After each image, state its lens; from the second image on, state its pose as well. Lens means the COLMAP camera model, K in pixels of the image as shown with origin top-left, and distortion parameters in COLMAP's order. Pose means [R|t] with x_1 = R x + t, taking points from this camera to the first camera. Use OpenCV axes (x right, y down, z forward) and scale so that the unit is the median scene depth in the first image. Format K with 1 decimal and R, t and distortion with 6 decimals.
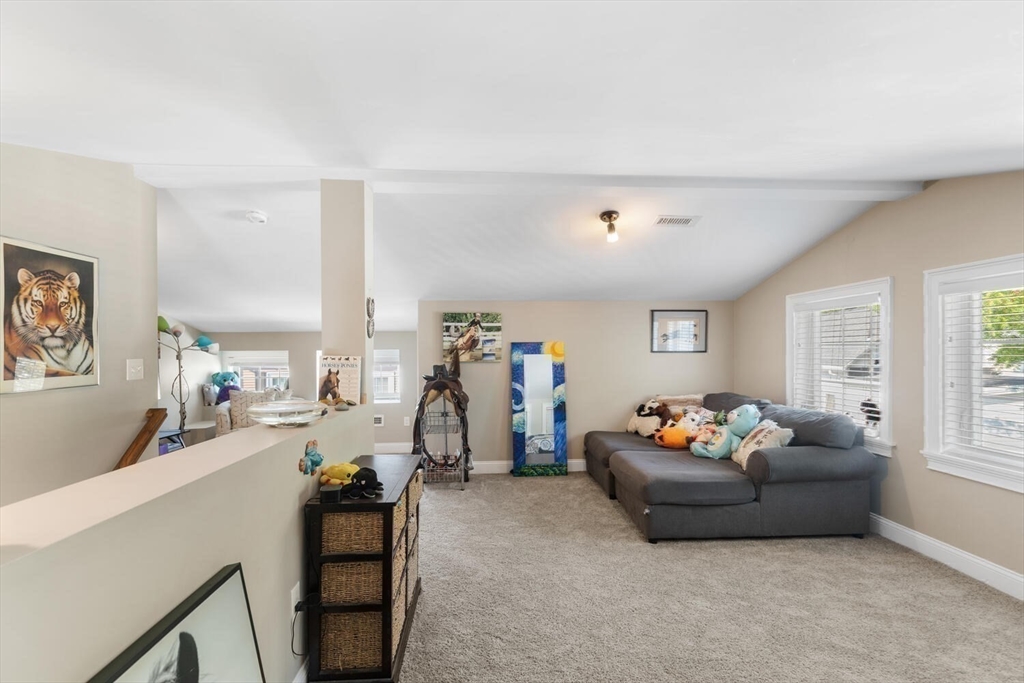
lens RADIAL K [[466.1, 0, 512.3], [0, 466.1, 349.2], [0, 0, 1]] dist [0.007383, 0.000119]
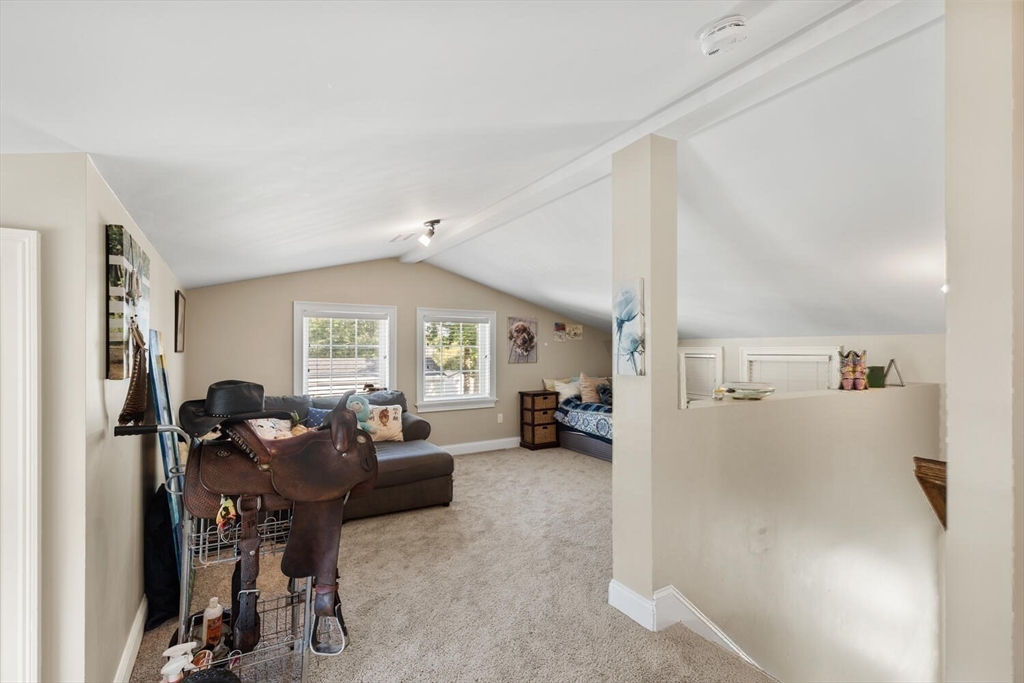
lens RADIAL K [[460.4, 0, 512.3], [0, 460.4, 353.1], [0, 0, 1]] dist [0.010571, 0.000073]
pose [[-0.470556, 0.000163, 0.882370, -0.545062], [-0.000562, 1.000000, -0.000484, 0.008191], [-0.882370, -0.000724, -0.470556, 0.912703]]
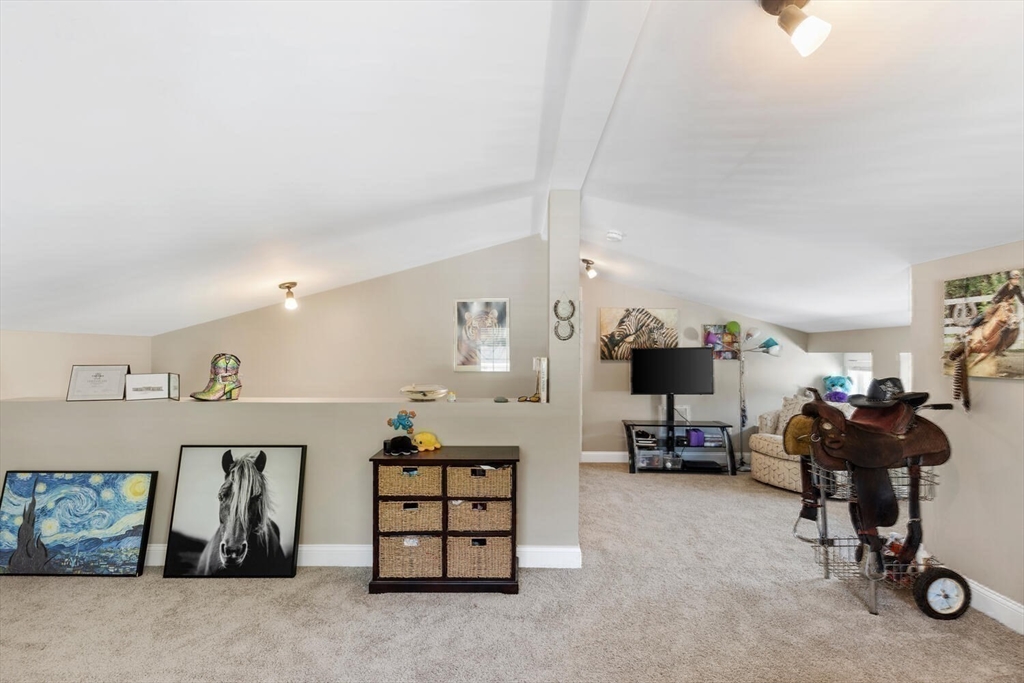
lens RADIAL K [[466.1, 0, 512.3], [0, 466.1, 349.2], [0, 0, 1]] dist [0.007383, 0.000119]
pose [[-0.082594, -0.003359, -0.996578, 0.414240], [-0.000196, 0.999994, -0.003354, -0.000033], [0.996583, -0.000082, -0.082595, 0.558736]]
